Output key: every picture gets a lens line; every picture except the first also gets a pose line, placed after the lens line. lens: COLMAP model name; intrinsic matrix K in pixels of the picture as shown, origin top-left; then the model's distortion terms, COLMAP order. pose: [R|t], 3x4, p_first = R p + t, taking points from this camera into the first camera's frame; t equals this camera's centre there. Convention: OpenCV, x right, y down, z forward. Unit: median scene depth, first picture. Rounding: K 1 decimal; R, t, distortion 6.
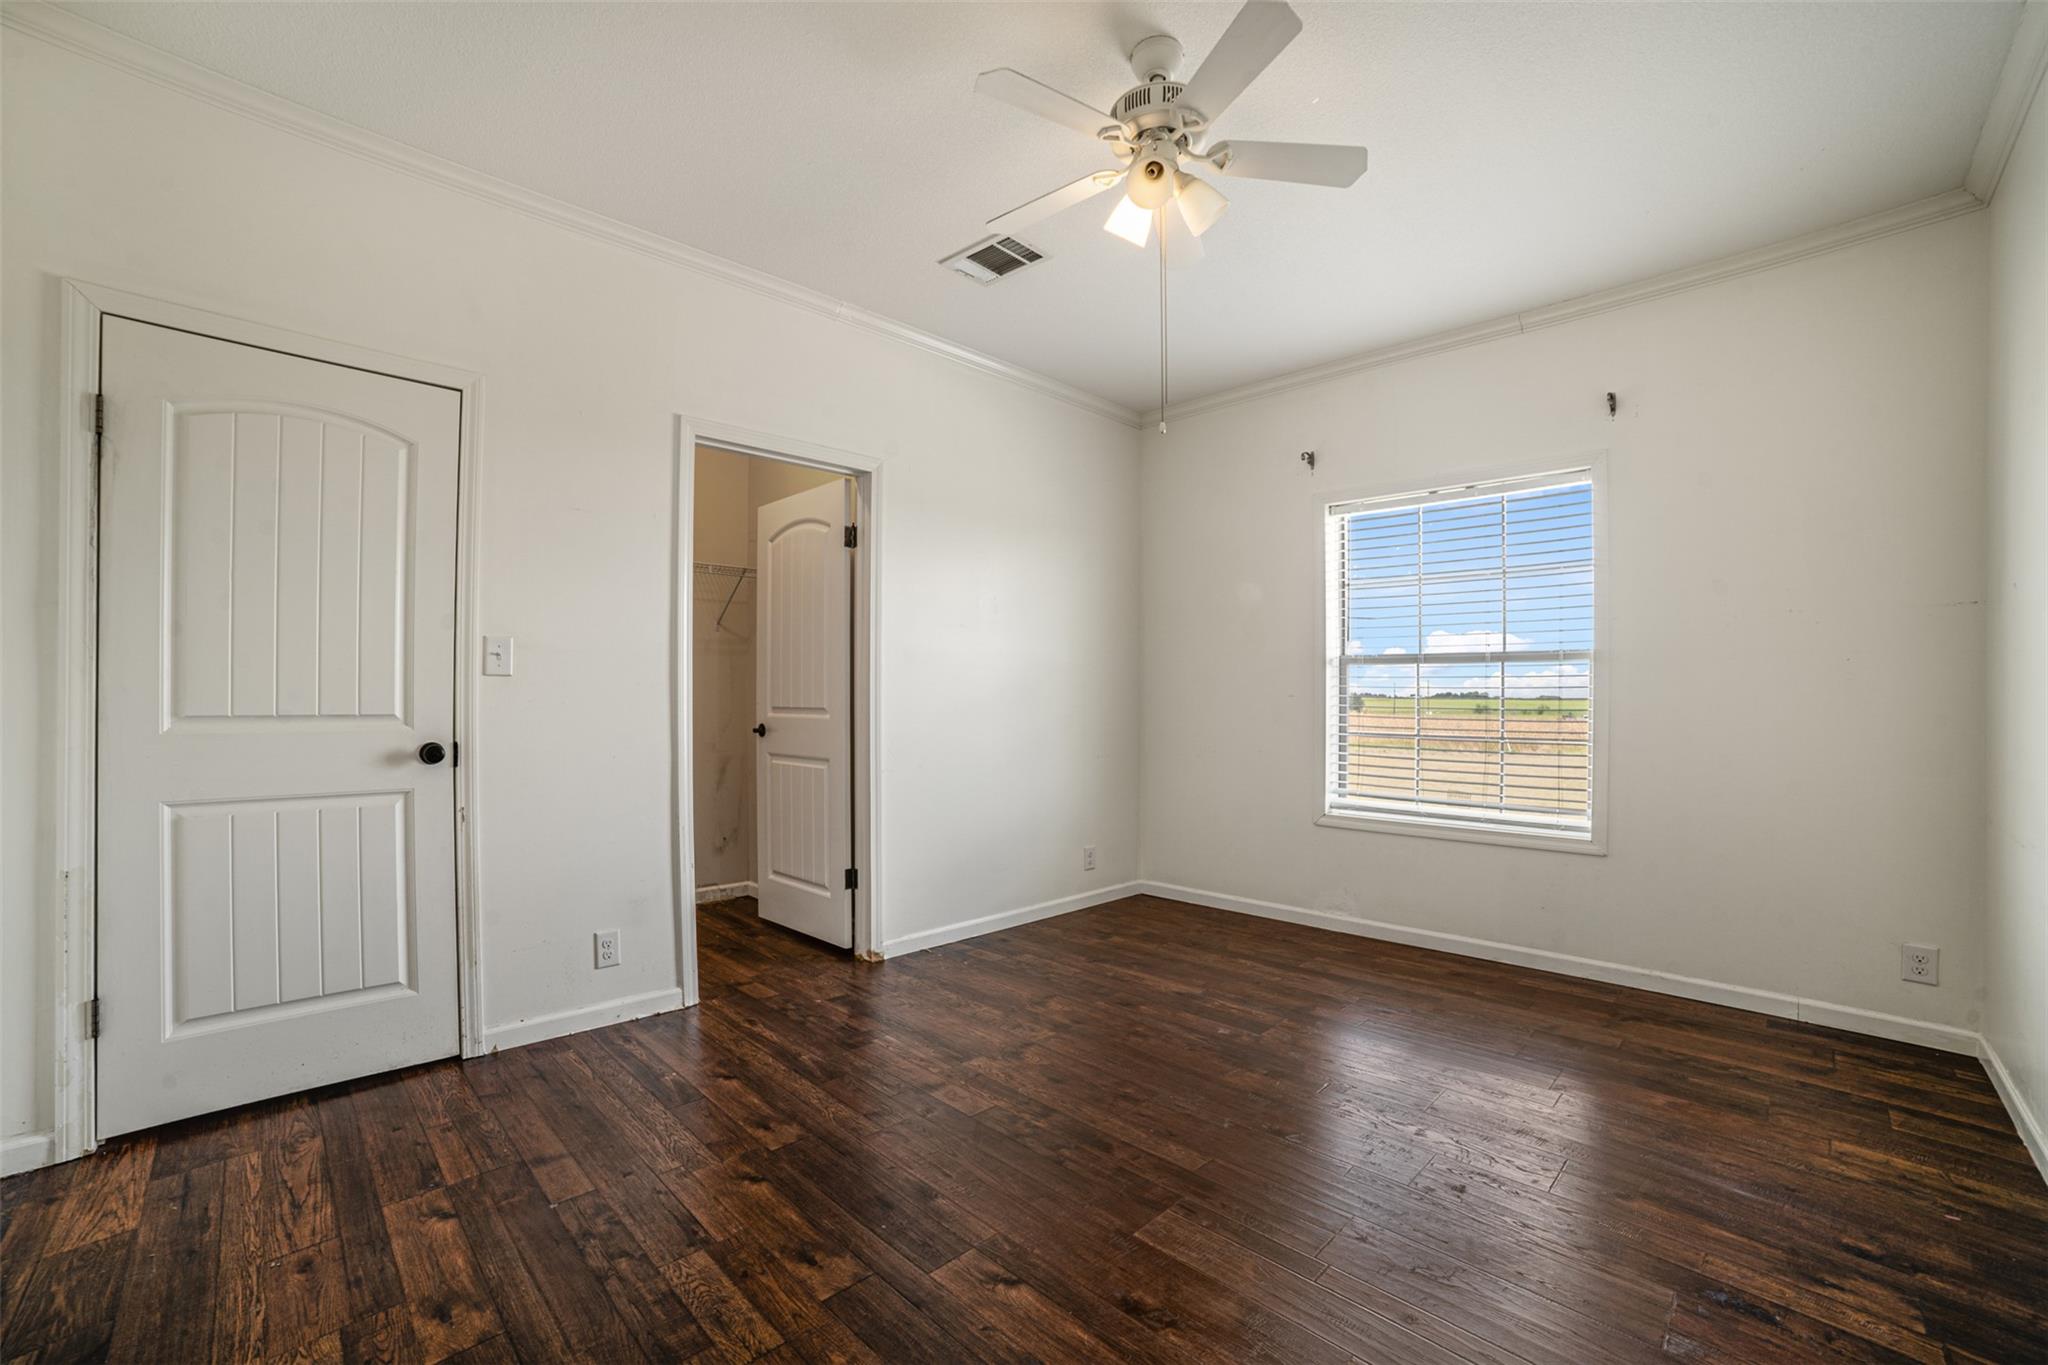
lens RADIAL K [[836.0, 0, 1025.7], [0, 836.0, 698.5], [0, 0, 1]] dist [-0.053390, 0.000843]
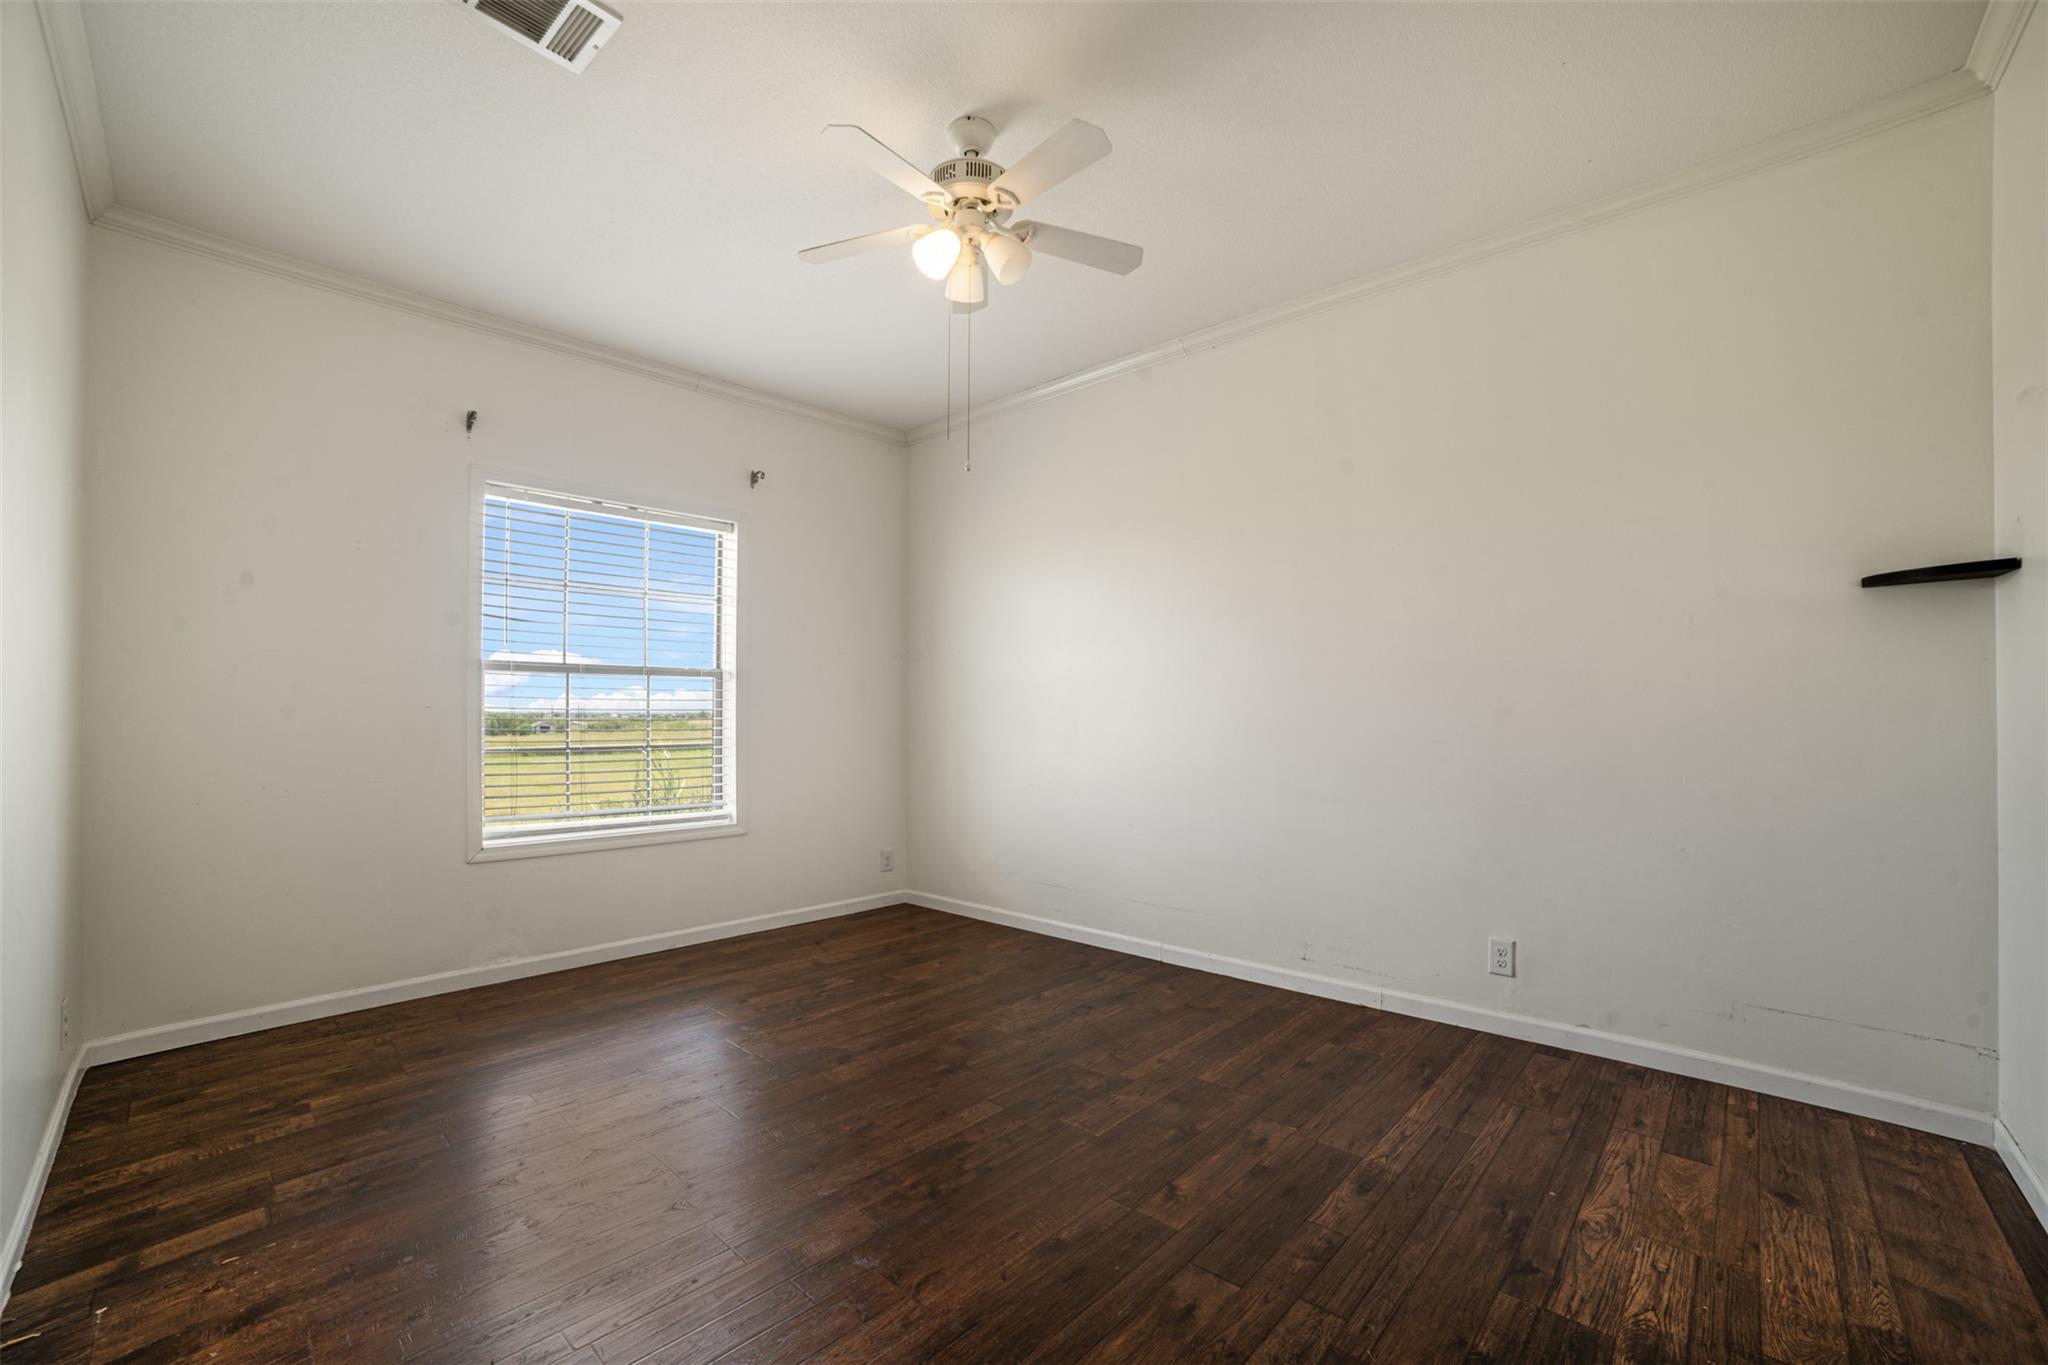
lens RADIAL K [[836.0, 0, 1025.7], [0, 836.0, 698.5], [0, 0, 1]] dist [-0.053390, 0.000843]
pose [[-0.058372, 0.017812, 0.998136, -0.608612], [-0.005566, 0.999819, -0.018167, 0.002522], [-0.998279, -0.006616, -0.058262, 0.632707]]
